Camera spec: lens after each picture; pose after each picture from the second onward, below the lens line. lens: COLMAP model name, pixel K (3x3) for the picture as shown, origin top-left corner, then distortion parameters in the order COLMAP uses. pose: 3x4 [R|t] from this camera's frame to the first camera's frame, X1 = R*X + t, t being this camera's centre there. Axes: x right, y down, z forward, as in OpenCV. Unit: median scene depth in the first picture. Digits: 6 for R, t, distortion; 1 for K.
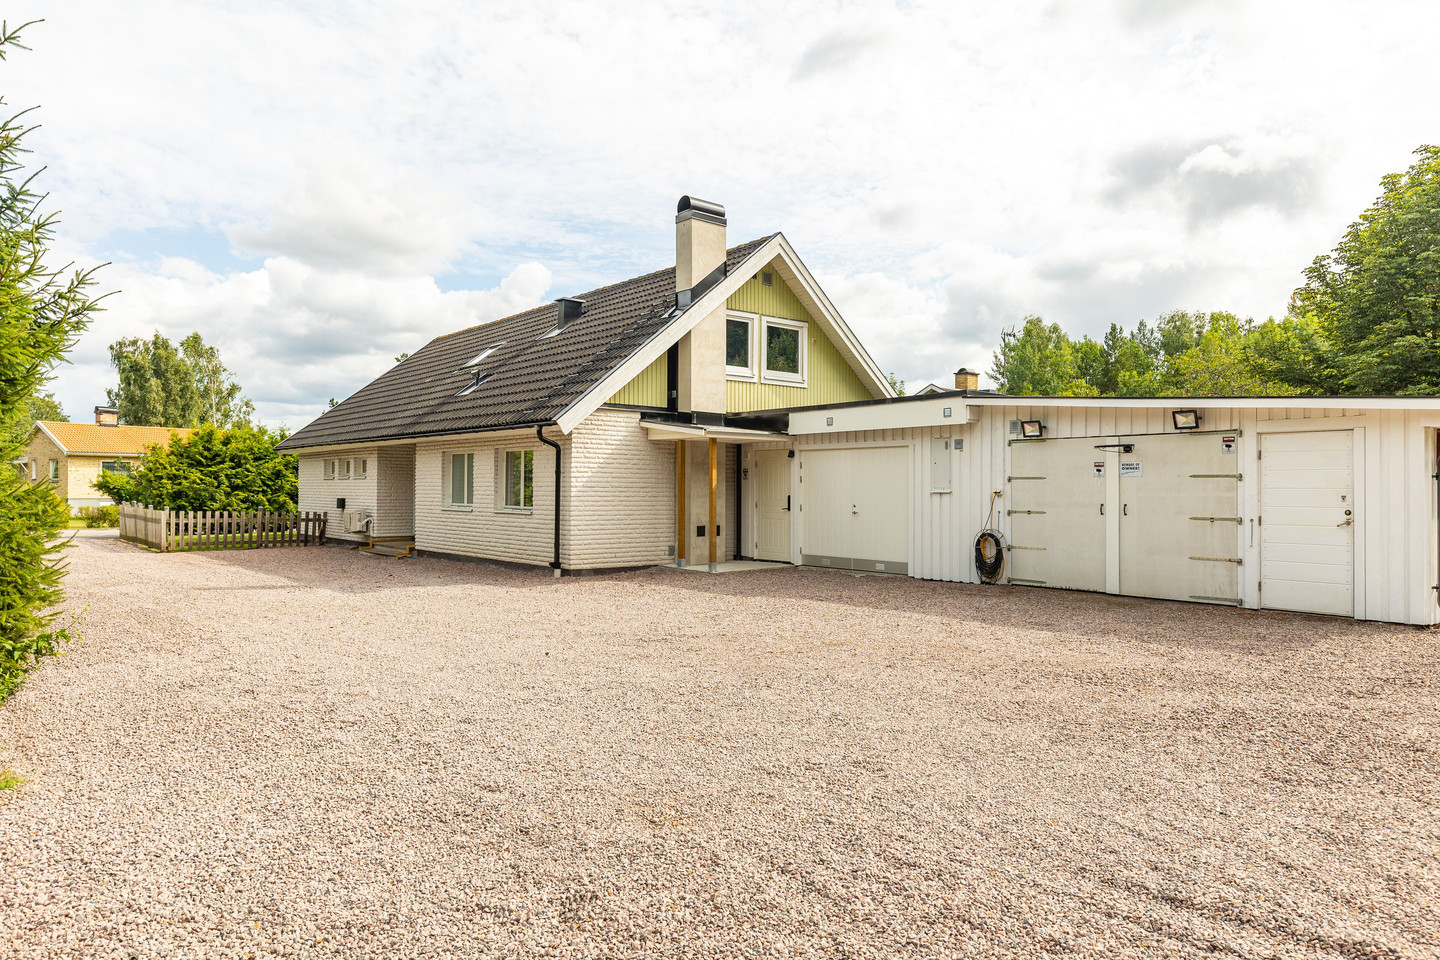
lens RADIAL K [[911.0, 0, 720.0], [0, 911.0, 480.0], [0, 0, 1]] dist [-0.004063, -0.001669]
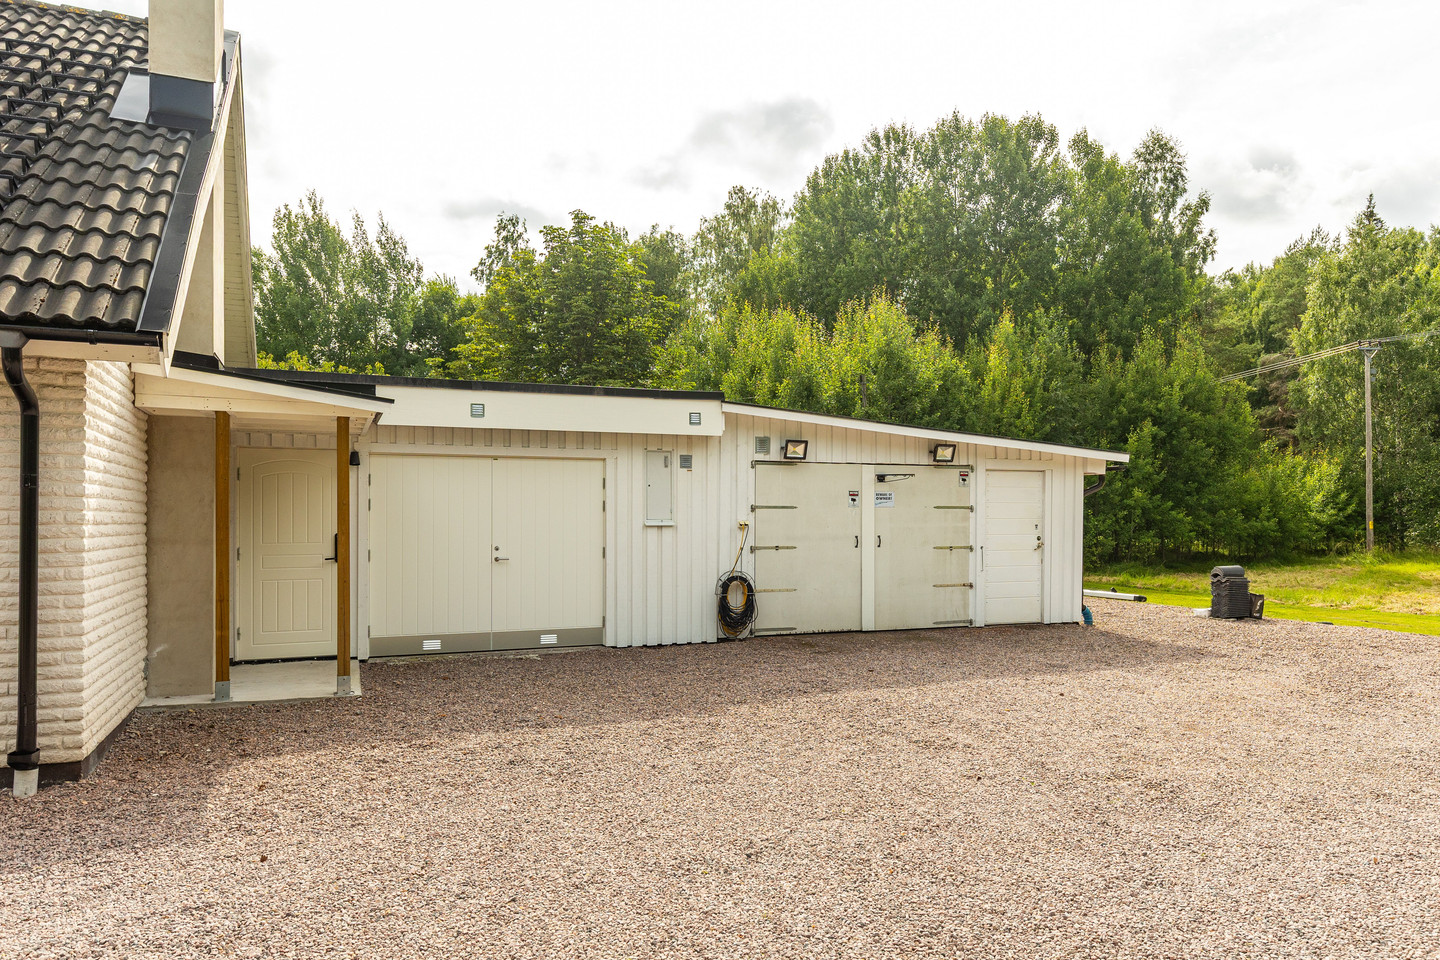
lens RADIAL K [[974.7, 0, 723.9], [0, 974.7, 508.6], [0, 0, 1]] dist [0.007603, 0.002169]
pose [[0.296292, 0.002926, 0.955093, -0.299861], [-0.008203, 0.999966, -0.000519, 0.000013], [-0.955062, -0.007681, 0.296306, 0.435858]]
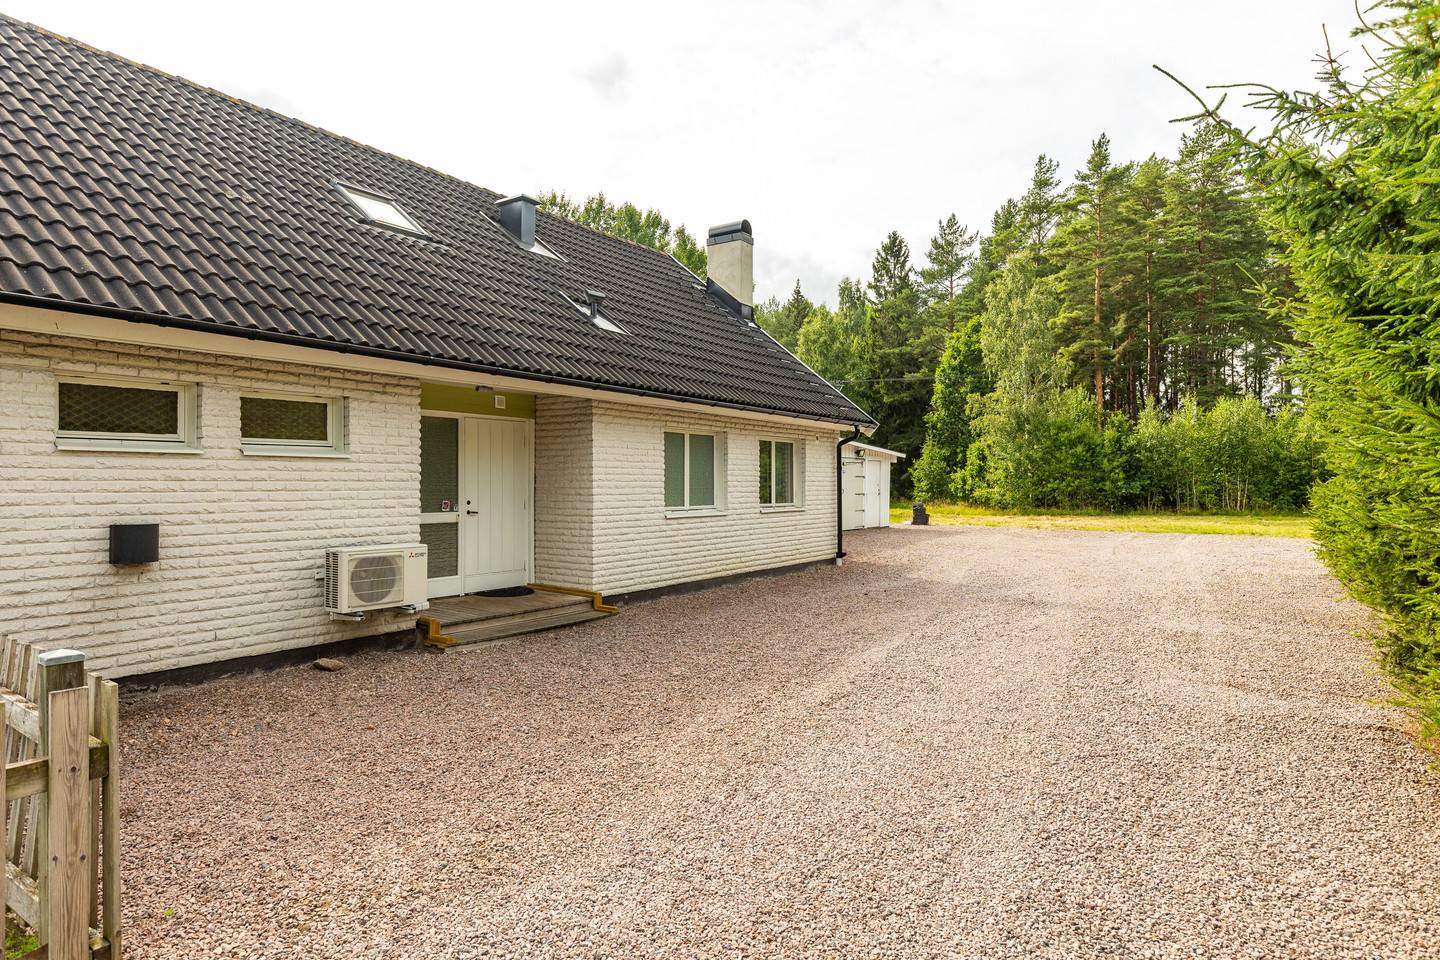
lens RADIAL K [[848.5, 0, 720.0], [0, 848.5, 480.0], [0, 0, 1]] dist [-0.001598, 0.000413]
pose [[-0.272419, -0.000321, 0.962179, -0.741177], [-0.007834, 0.999968, -0.001885, 0.006099], [-0.962147, -0.008052, -0.272413, 0.948284]]
